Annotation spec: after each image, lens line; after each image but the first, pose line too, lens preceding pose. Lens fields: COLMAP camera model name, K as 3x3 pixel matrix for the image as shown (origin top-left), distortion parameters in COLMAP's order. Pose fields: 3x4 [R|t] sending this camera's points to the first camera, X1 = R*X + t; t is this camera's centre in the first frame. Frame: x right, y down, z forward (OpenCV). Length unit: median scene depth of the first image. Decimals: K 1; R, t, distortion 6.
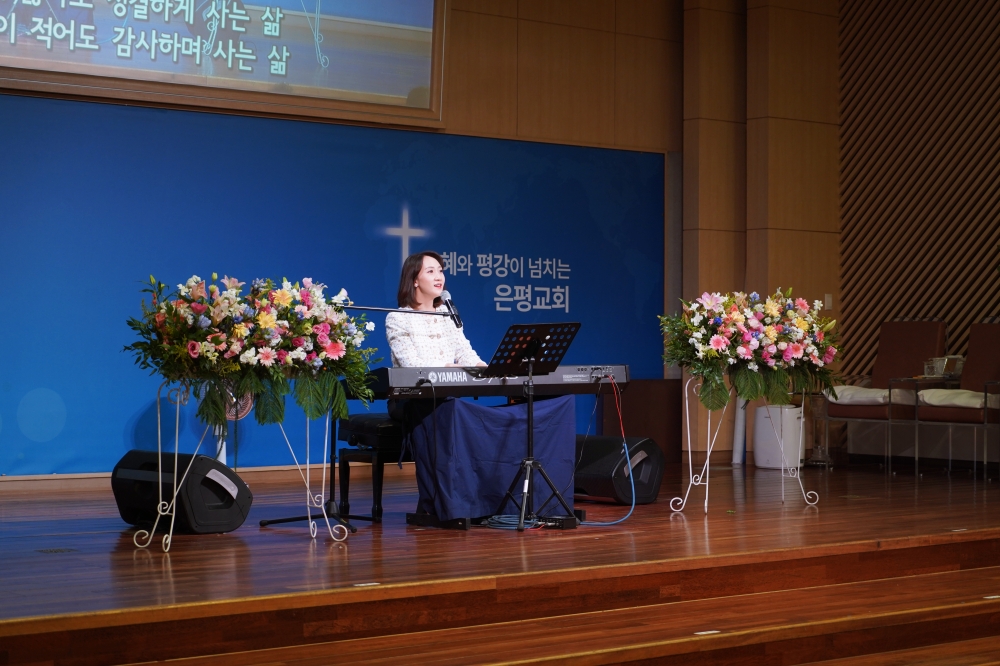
lens RADIAL K [[2024.2, 0, 500.0], [0, 2024.2, 333.0], [0, 0, 1]] dist [-0.026651, 0.112986]
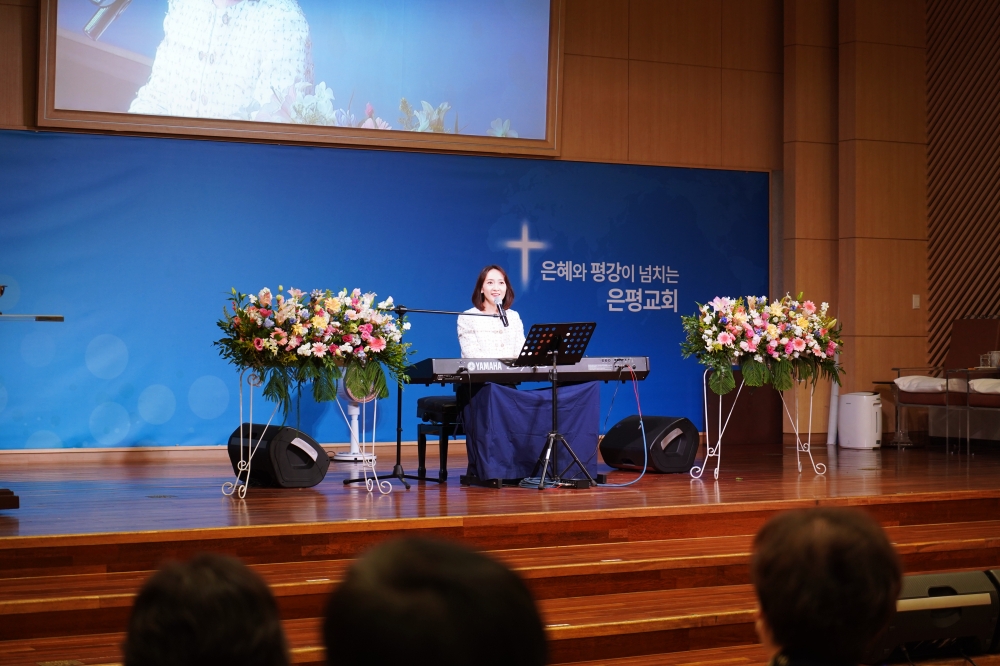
lens RADIAL K [[2024.2, 0, 500.0], [0, 2024.2, 333.0], [0, 0, 1]] dist [-0.026651, 0.112986]
pose [[0.985520, -0.001611, -0.169549, 0.181195], [0.002021, 0.999995, 0.002245, -0.001432], [0.169545, -0.002555, 0.985519, -0.215296]]
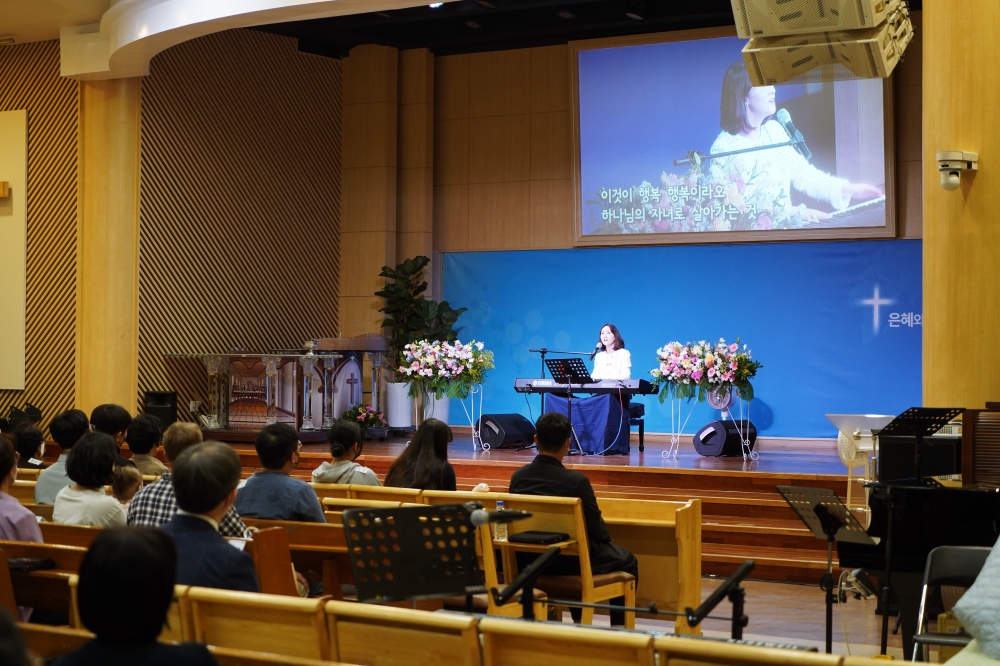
lens RADIAL K [[2024.2, 0, 500.0], [0, 2024.2, 333.0], [0, 0, 1]] dist [-0.026651, 0.112986]
pose [[0.256165, -0.014359, -0.966526, 1.916211], [-0.000093, 0.999889, -0.014879, 0.000125], [0.966633, 0.003901, 0.256136, 0.367319]]
